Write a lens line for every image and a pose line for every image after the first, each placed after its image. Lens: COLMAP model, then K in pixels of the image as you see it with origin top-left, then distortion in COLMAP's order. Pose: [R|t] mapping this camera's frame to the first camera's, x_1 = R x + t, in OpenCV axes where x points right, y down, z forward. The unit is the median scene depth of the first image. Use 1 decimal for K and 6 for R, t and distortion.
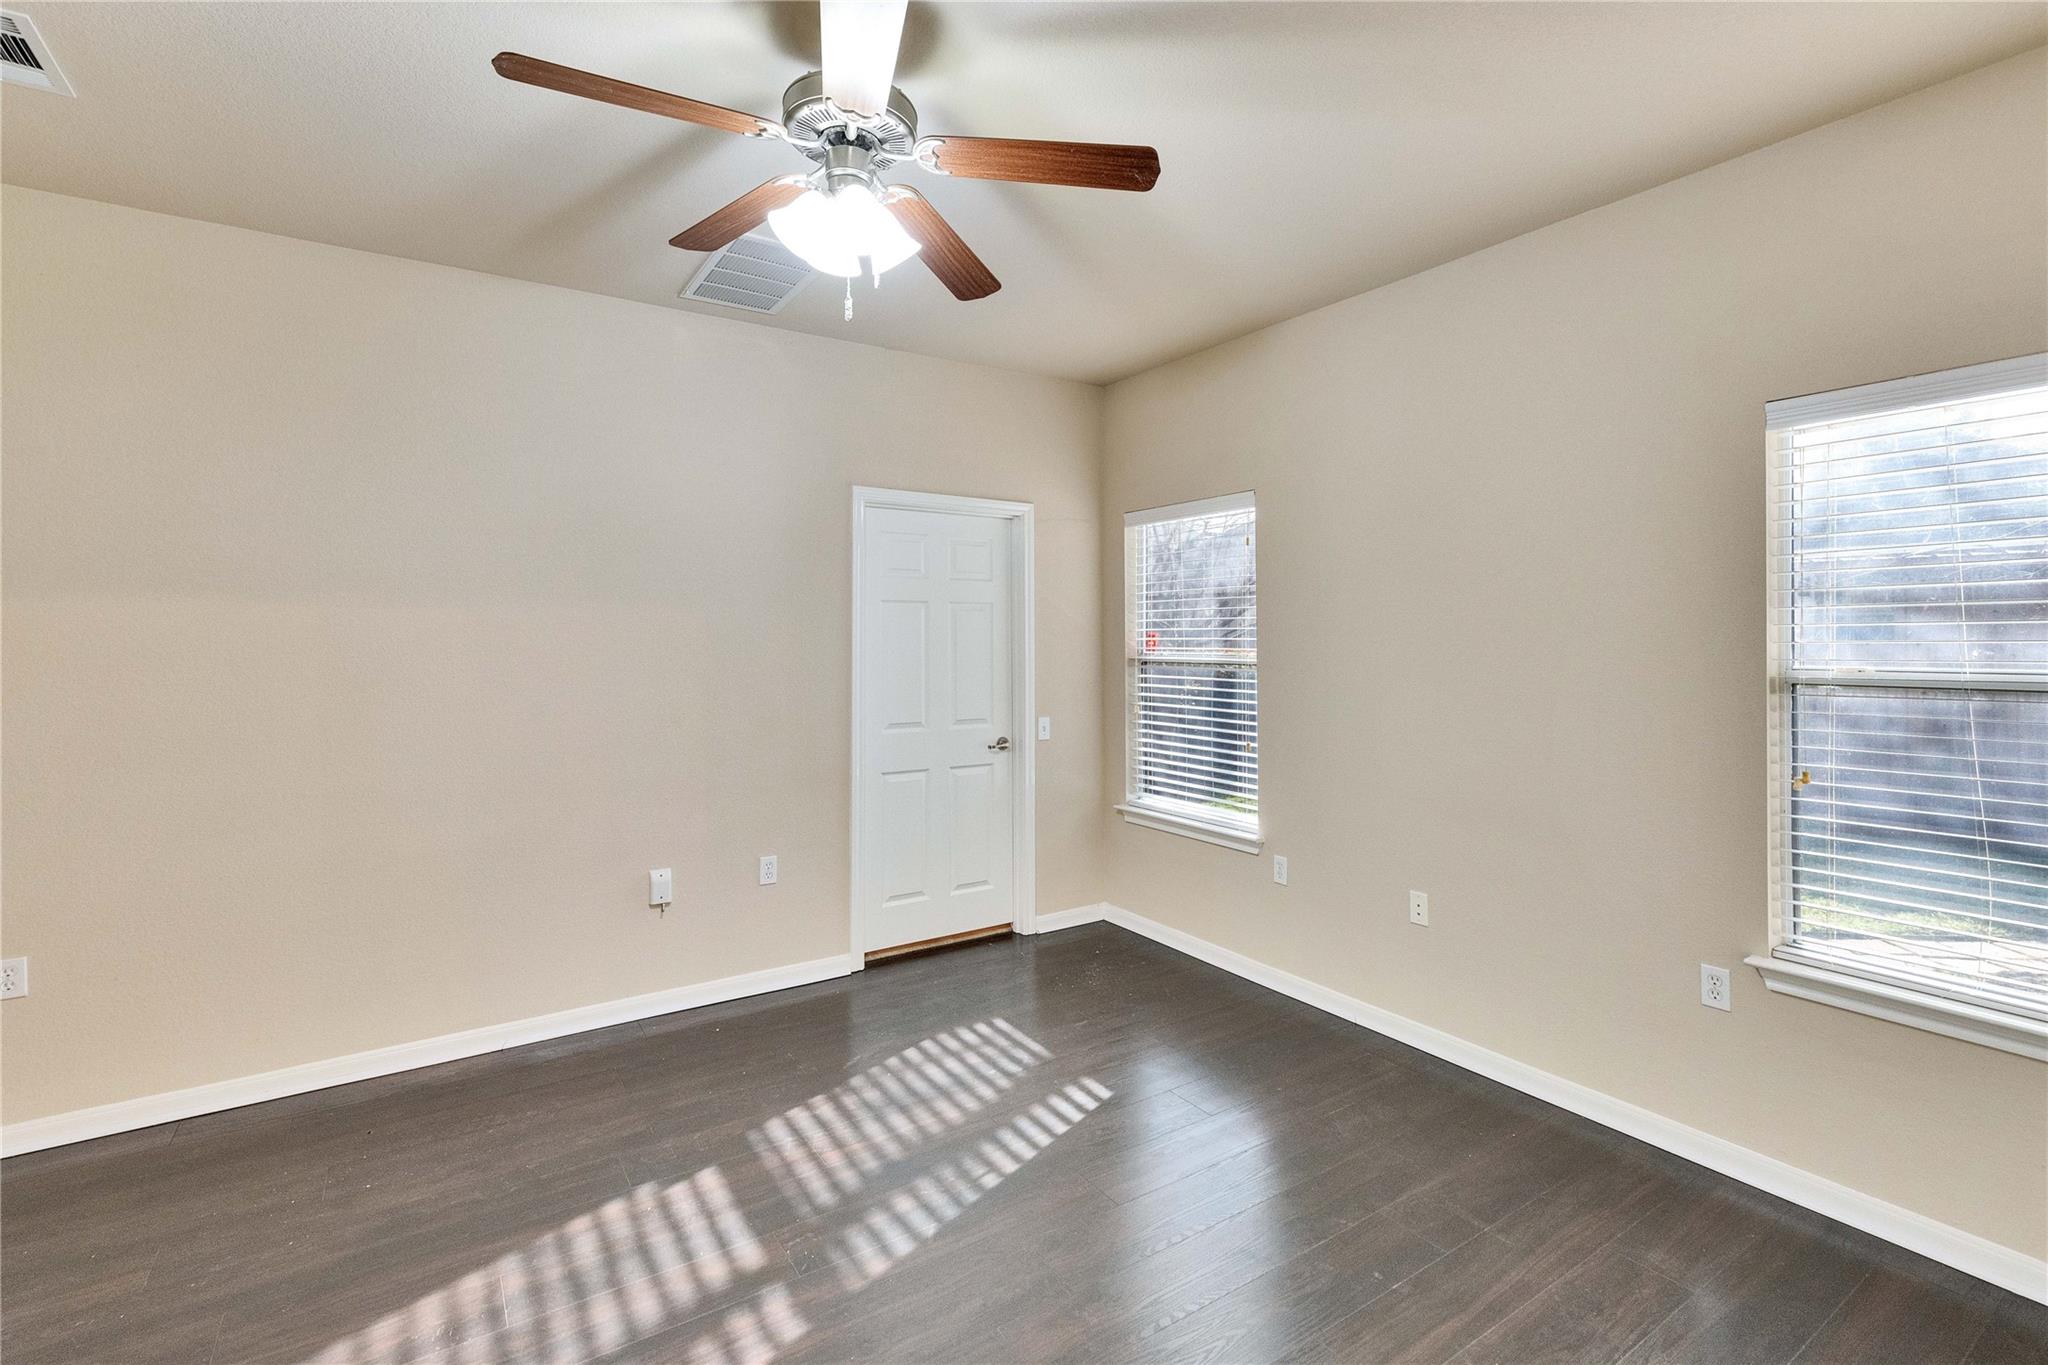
lens RADIAL K [[916.5, 0, 1025.3], [0, 916.5, 641.6], [0, 0, 1]] dist [0.000642, 0.000148]
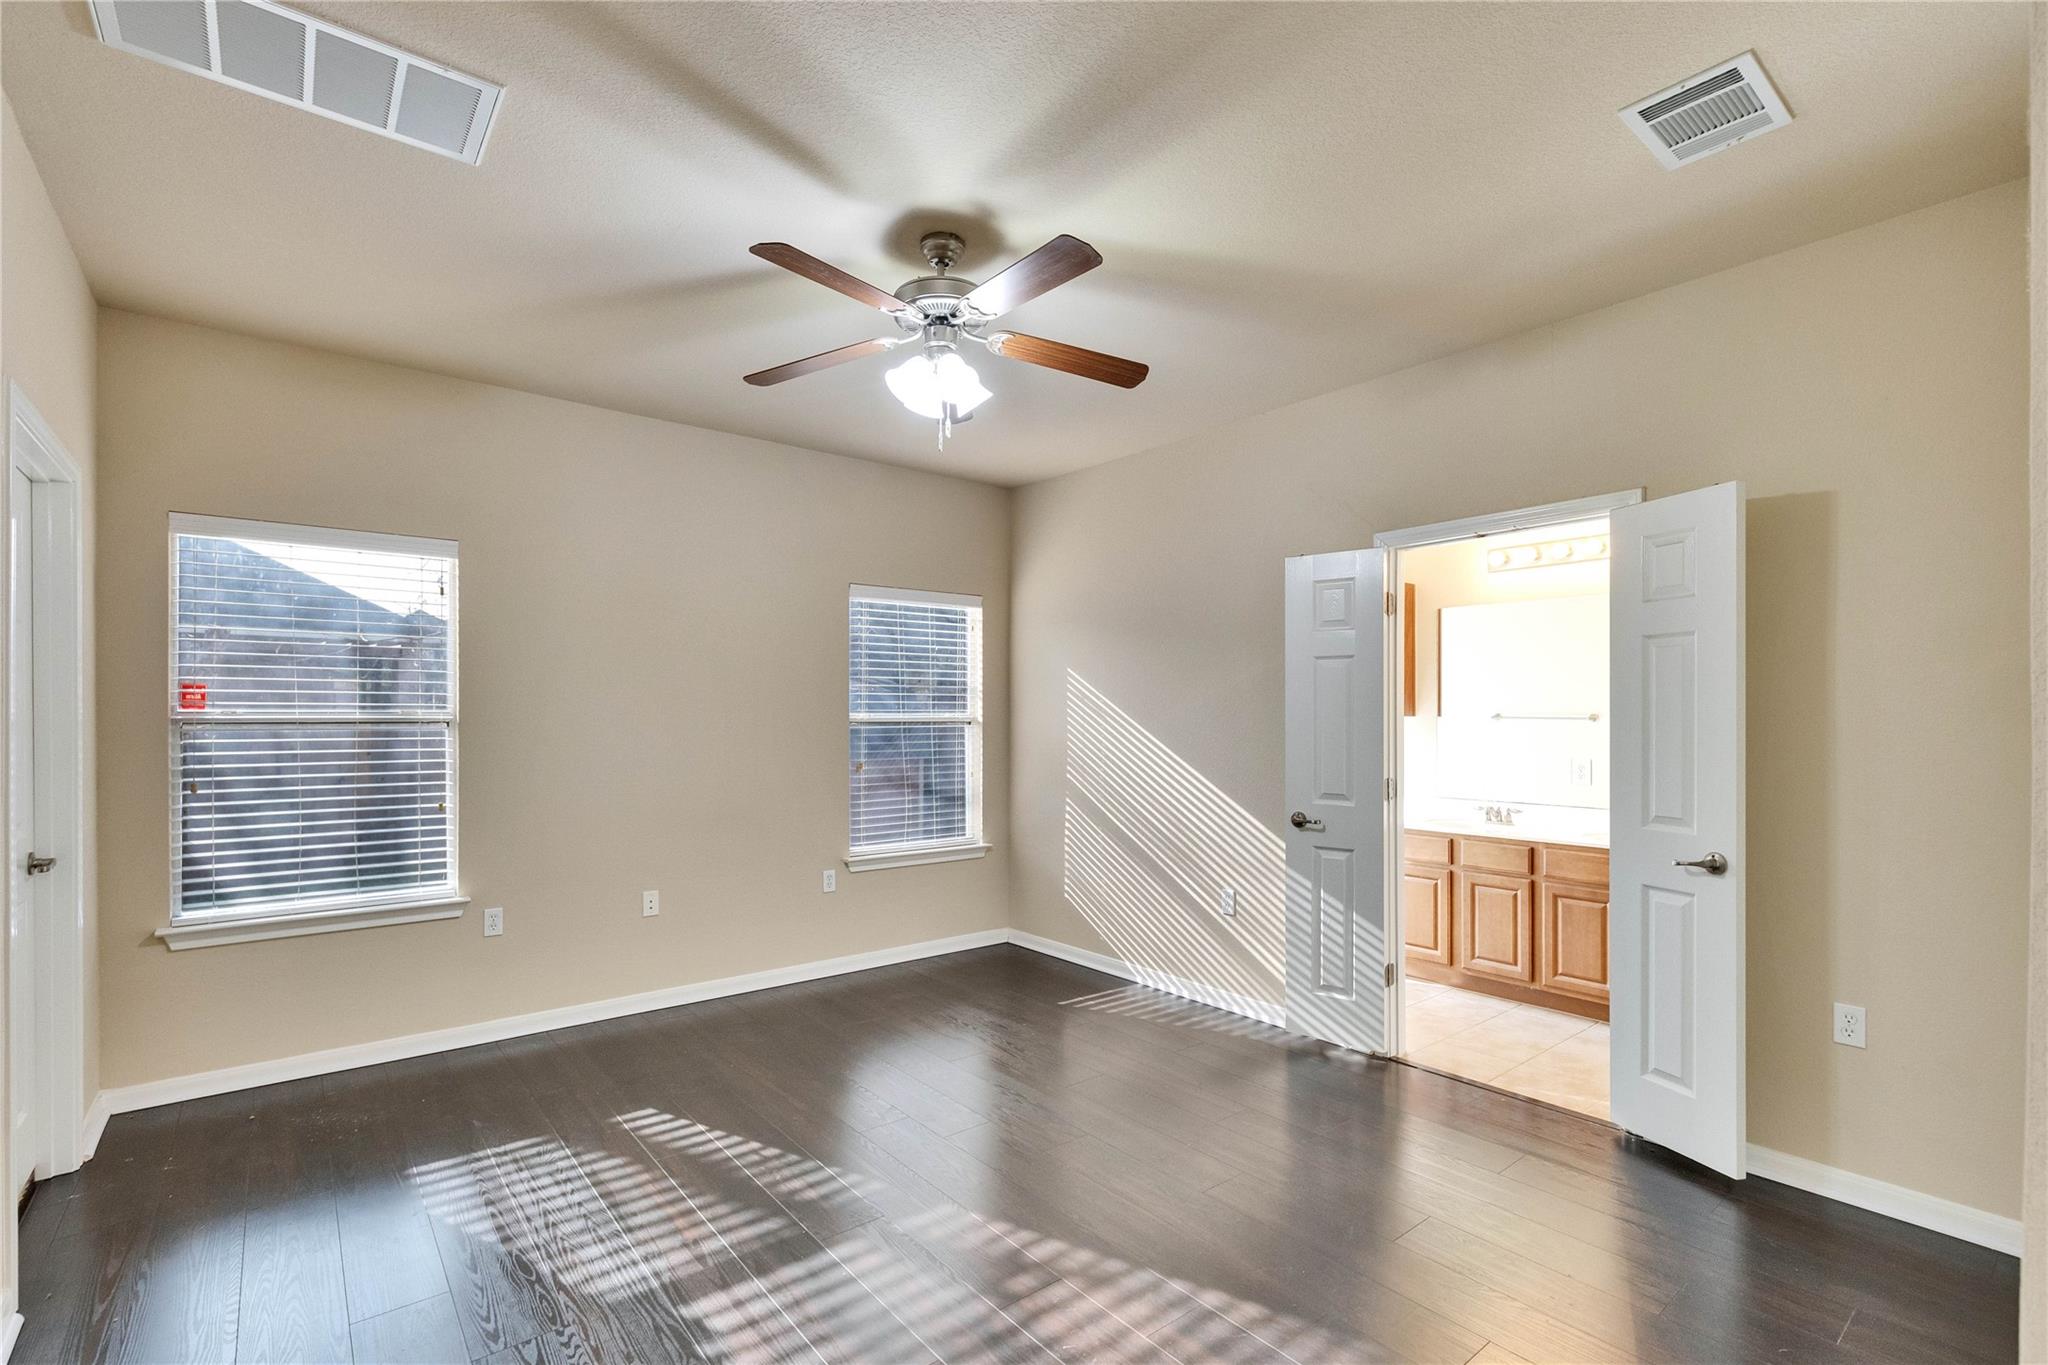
lens RADIAL K [[926.4, 0, 1025.4], [0, 926.4, 719.5], [0, 0, 1]] dist [-0.001099, -0.000107]
pose [[-0.092730, 0.001862, 0.995690, -1.065693], [0.004283, 0.999990, -0.001471, 0.038868], [-0.995682, 0.004128, -0.092737, 0.678928]]
